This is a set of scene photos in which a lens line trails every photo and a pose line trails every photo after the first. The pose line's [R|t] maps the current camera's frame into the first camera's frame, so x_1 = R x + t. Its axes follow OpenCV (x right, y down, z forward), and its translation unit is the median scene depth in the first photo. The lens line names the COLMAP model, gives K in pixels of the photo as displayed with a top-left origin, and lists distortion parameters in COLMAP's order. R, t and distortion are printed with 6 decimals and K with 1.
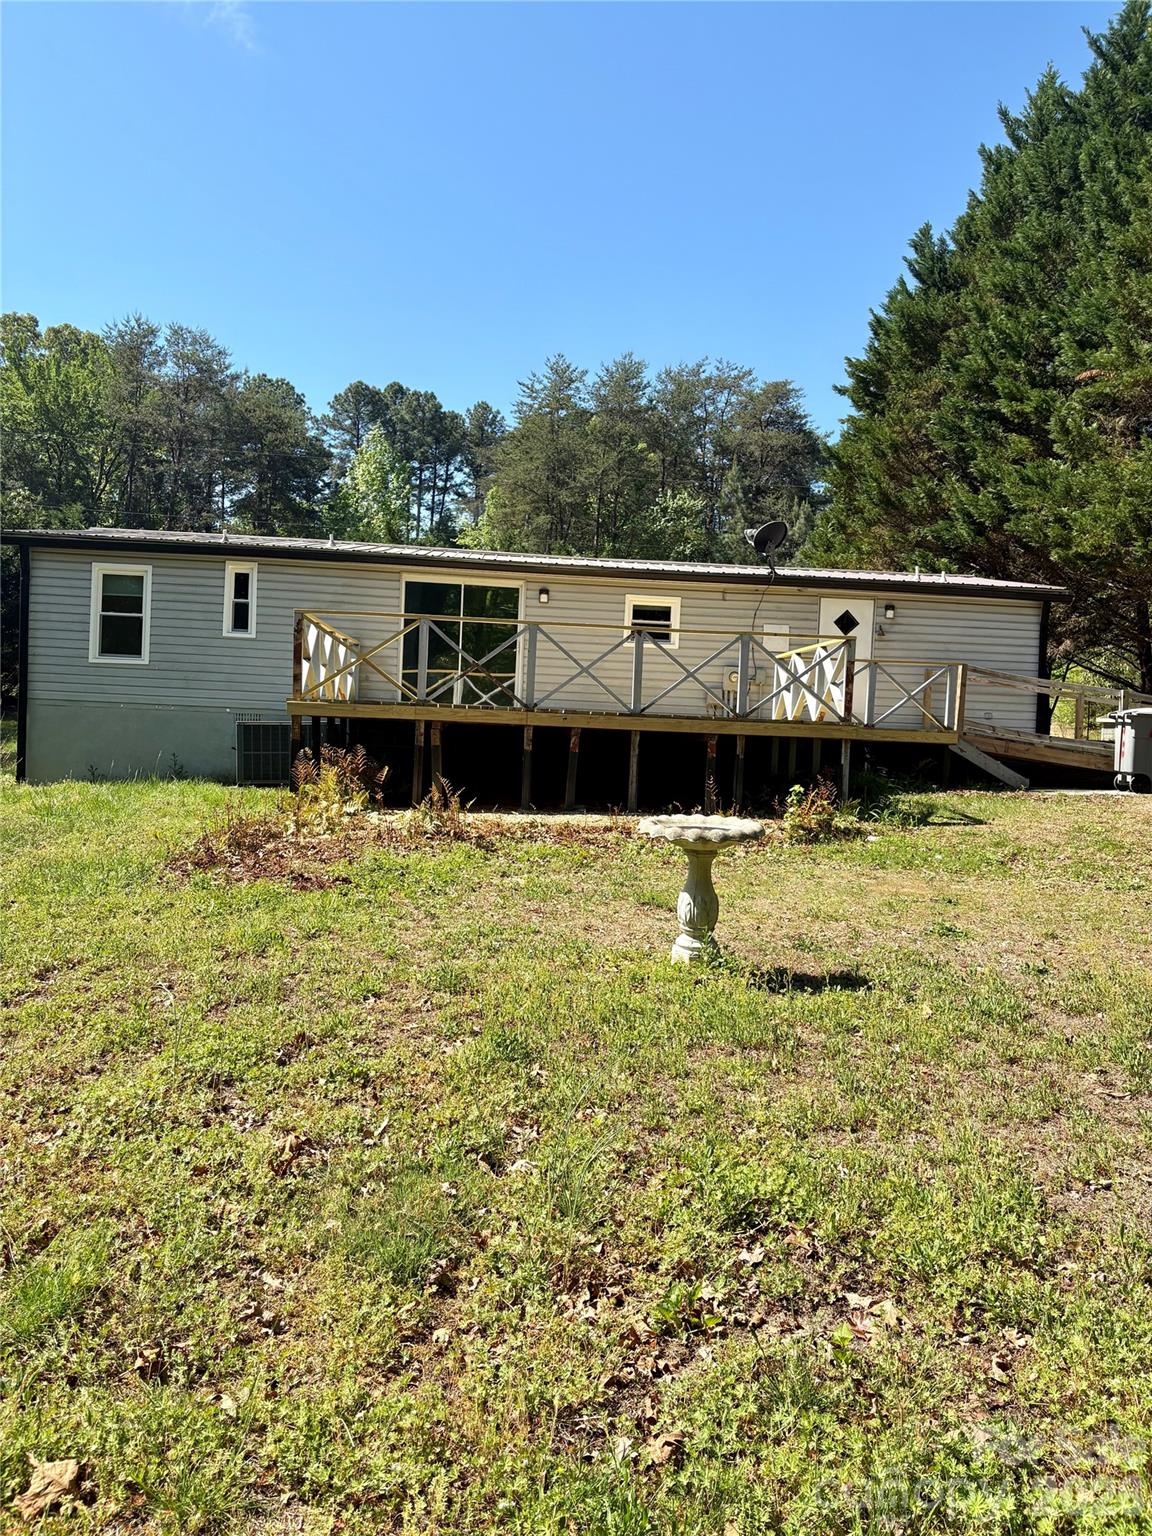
lens RADIAL K [[1179.0, 0, 576.0], [0, 1179.0, 768.0], [0, 0, 1]] dist [0.060634, -0.000655]
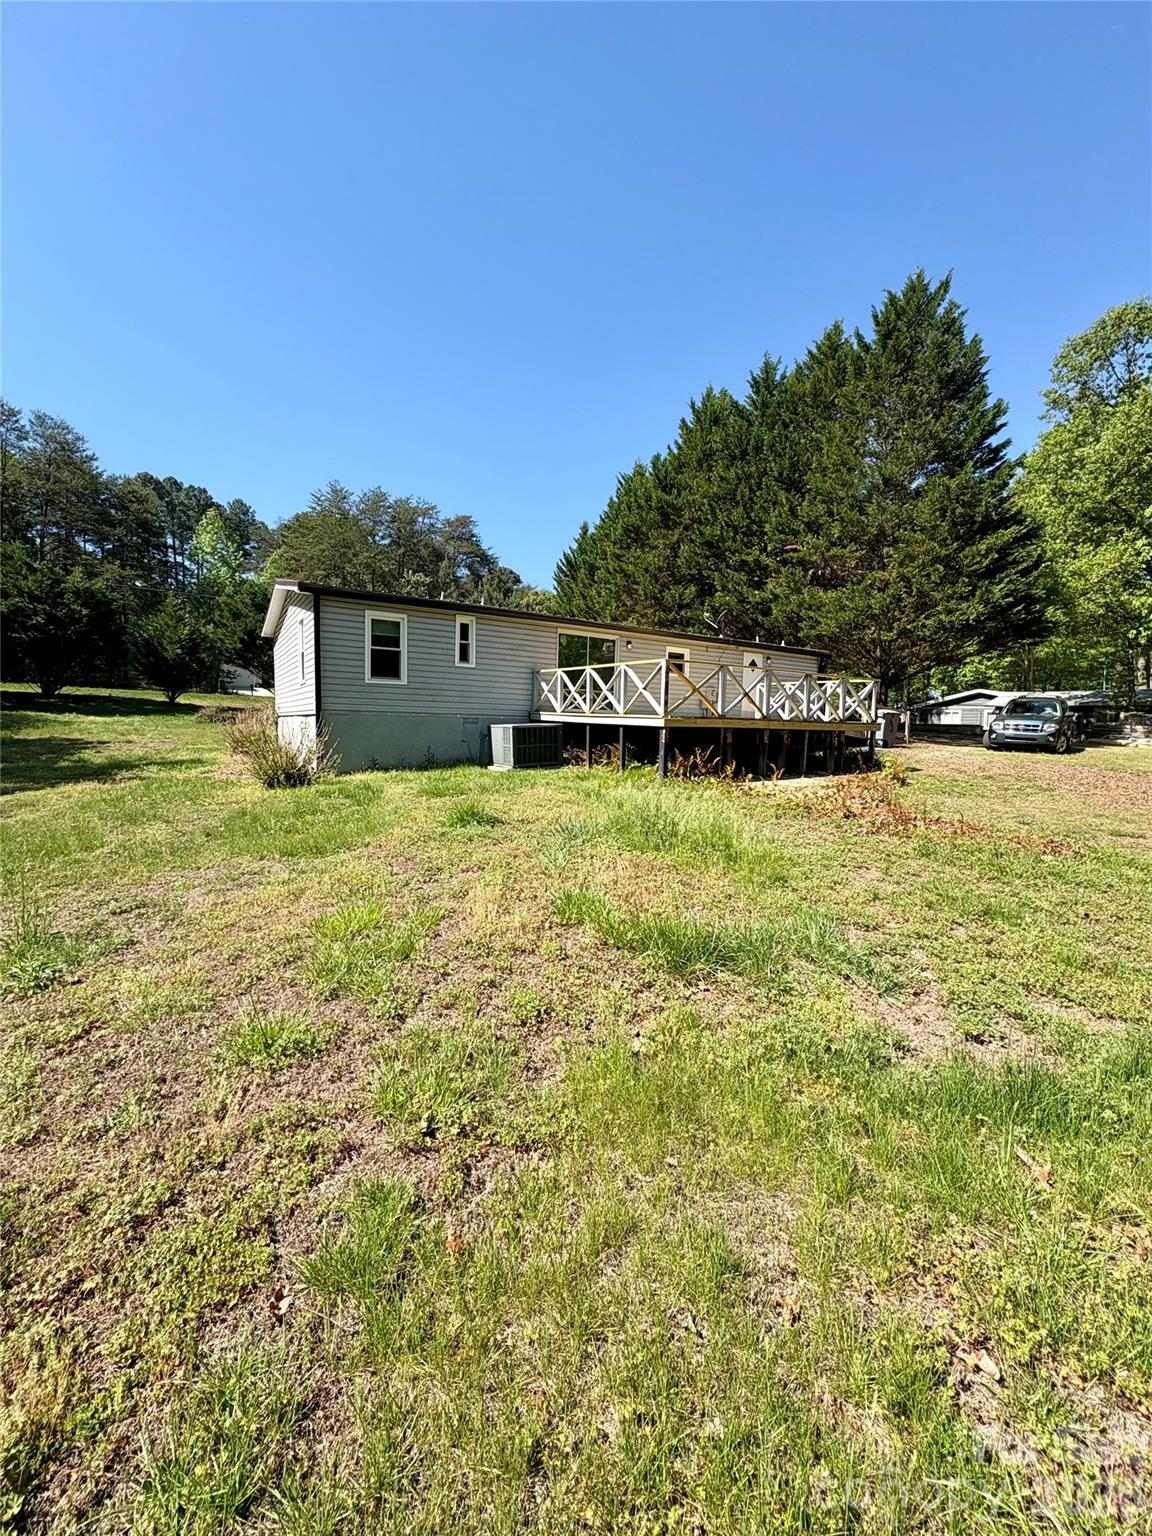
lens RADIAL K [[613.5, 0, 576.0], [0, 613.5, 768.0], [0, 0, 1]] dist [0.014811, -0.000010]
pose [[0.883978, -0.054731, 0.464314, -0.525534], [0.020101, 0.996655, 0.079213, -0.041225], [-0.467096, -0.060689, 0.882121, 0.243927]]
